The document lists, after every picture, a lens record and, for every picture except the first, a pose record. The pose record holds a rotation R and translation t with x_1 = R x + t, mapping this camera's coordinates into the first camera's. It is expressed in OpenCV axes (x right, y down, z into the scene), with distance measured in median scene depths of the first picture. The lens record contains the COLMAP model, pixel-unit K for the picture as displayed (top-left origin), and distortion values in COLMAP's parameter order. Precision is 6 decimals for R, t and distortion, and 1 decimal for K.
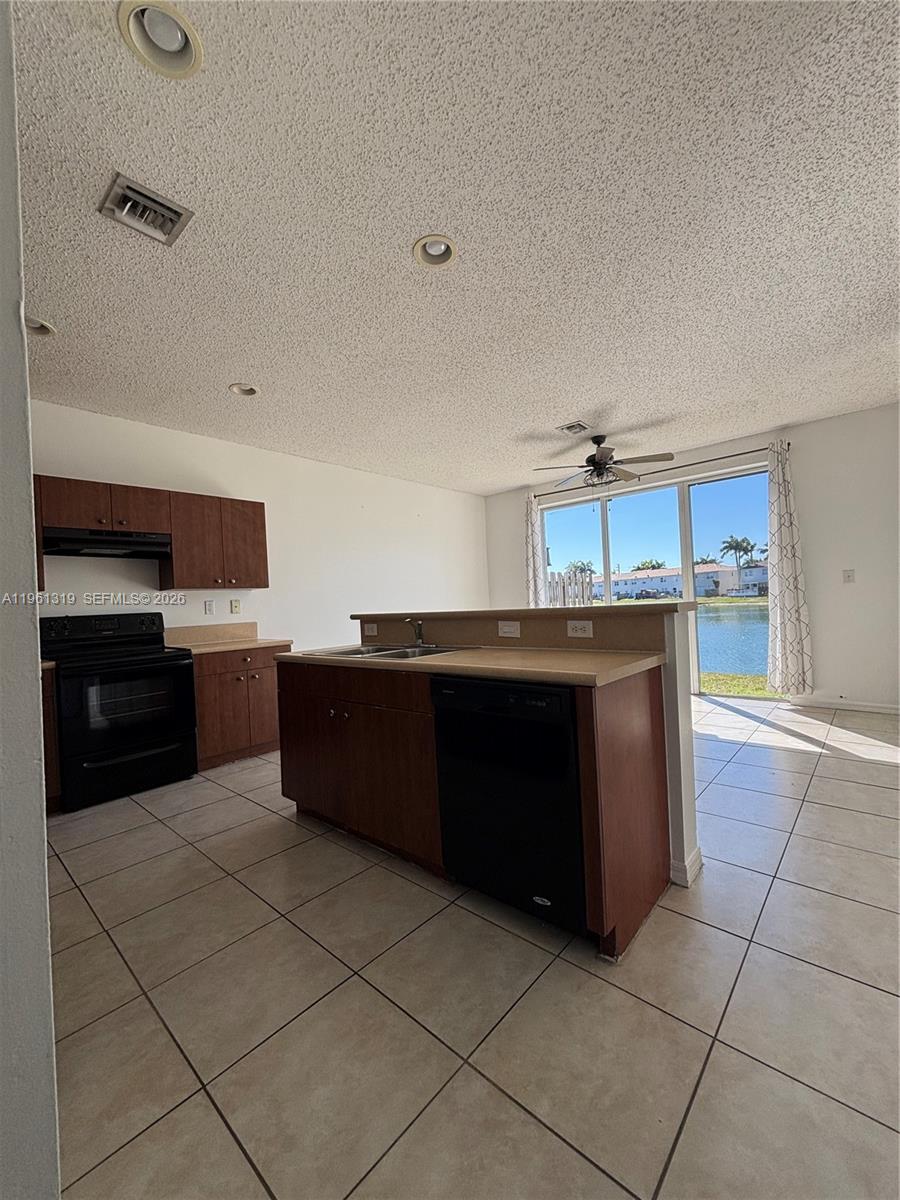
lens RADIAL K [[479.3, 0, 451.5], [0, 479.3, 601.2], [0, 0, 1]] dist [-0.001181, 0.000408]
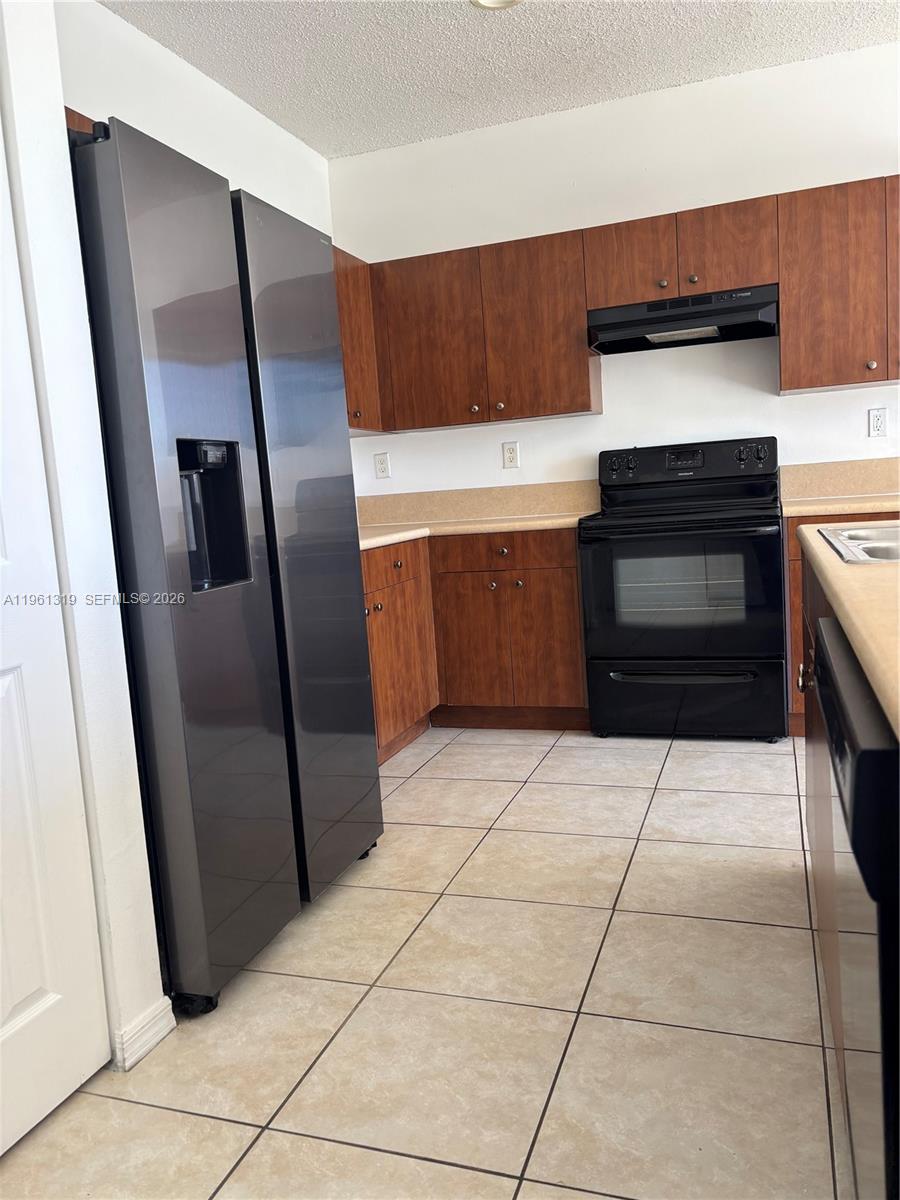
lens RADIAL K [[906.6, 0, 451.1], [0, 906.6, 600.1], [0, 0, 1]] dist [0.003250, -0.000411]
pose [[0.382838, 0.135364, -0.913844, 0.294646], [0.054259, 0.984204, 0.168517, 0.017143], [0.922221, -0.114099, 0.369446, 0.357164]]
